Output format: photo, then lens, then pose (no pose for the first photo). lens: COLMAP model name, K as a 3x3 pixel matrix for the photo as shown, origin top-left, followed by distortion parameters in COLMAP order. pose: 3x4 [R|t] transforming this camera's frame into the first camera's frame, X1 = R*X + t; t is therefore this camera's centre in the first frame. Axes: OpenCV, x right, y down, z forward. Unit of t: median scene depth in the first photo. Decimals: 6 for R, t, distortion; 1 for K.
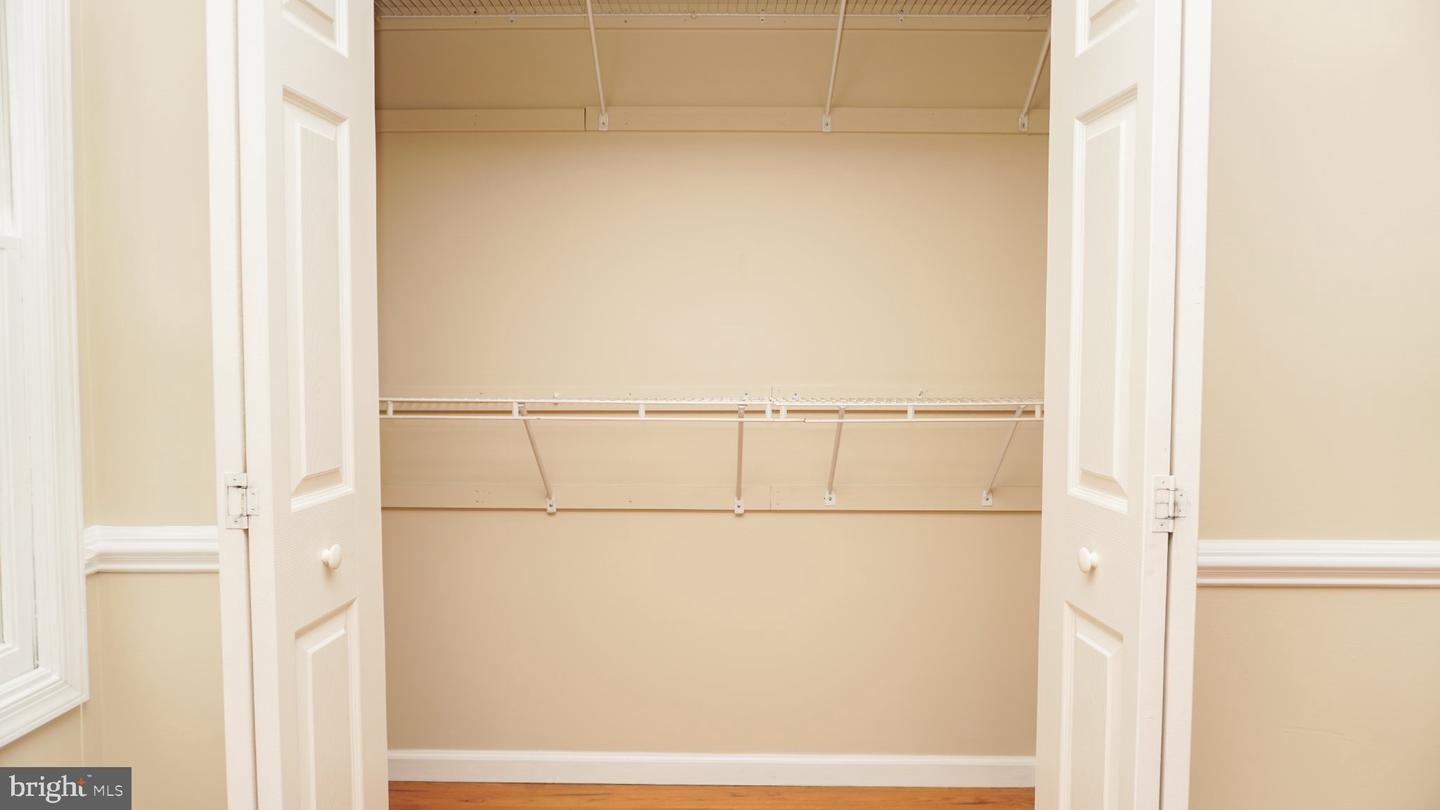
lens RADIAL K [[985.2, 0, 720.9], [0, 985.2, 369.3], [0, 0, 1]] dist [-0.047583, -0.000130]
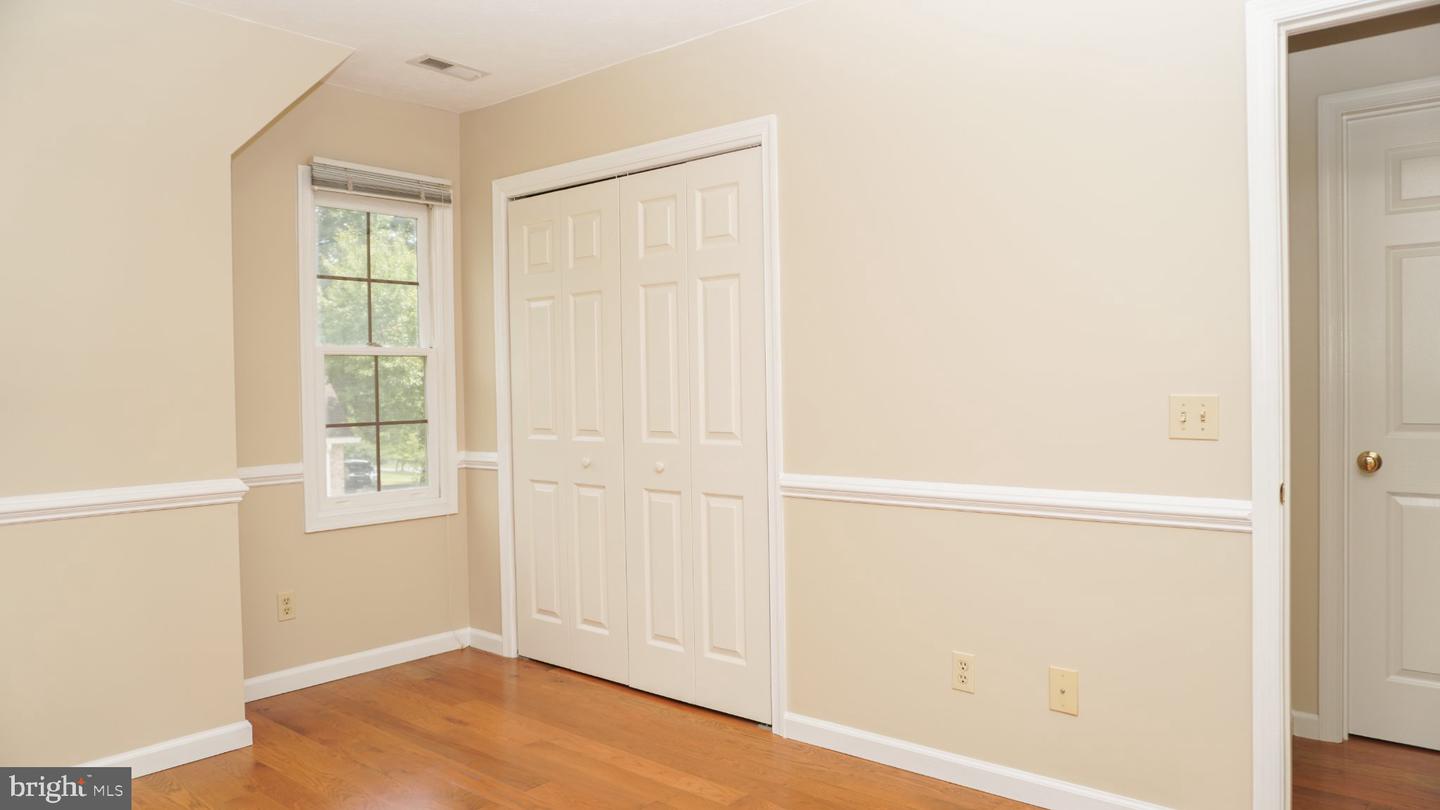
lens RADIAL K [[979.5, 0, 720.0], [0, 979.5, 405.0], [0, 0, 1]] dist [-0.054008, 0.040124]
pose [[0.766287, -0.001545, -0.642496, 1.701372], [0.005984, 0.999971, 0.004732, 0.023811], [0.642470, -0.007471, 0.766274, -0.654573]]
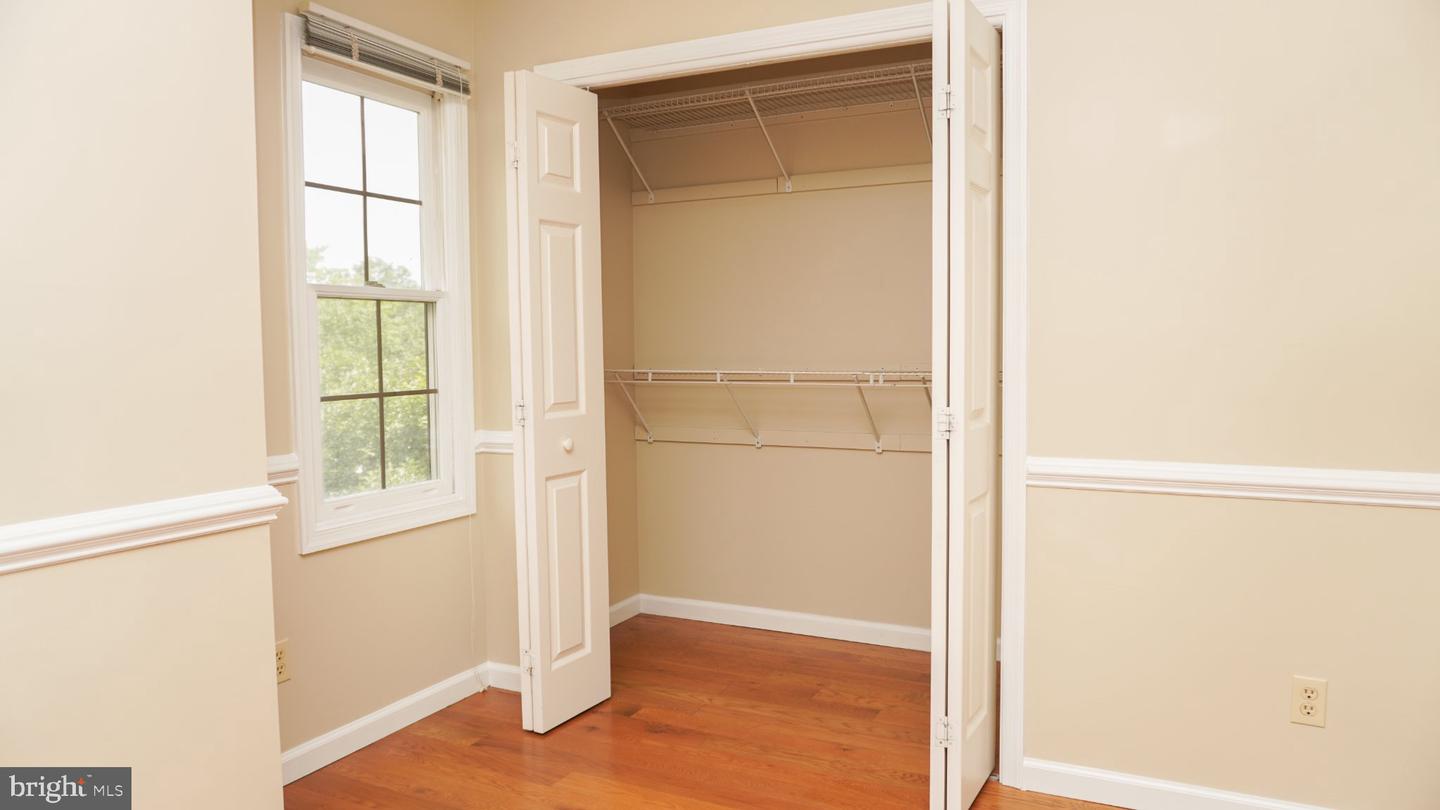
lens RADIAL K [[979.5, 0, 720.0], [0, 979.5, 405.0], [0, 0, 1]] dist [-0.054008, 0.040124]
pose [[0.899942, 0.014992, -0.435751, 0.716740], [0.005076, 0.998981, 0.044853, 0.019360], [0.435979, -0.042577, 0.898949, -0.642889]]
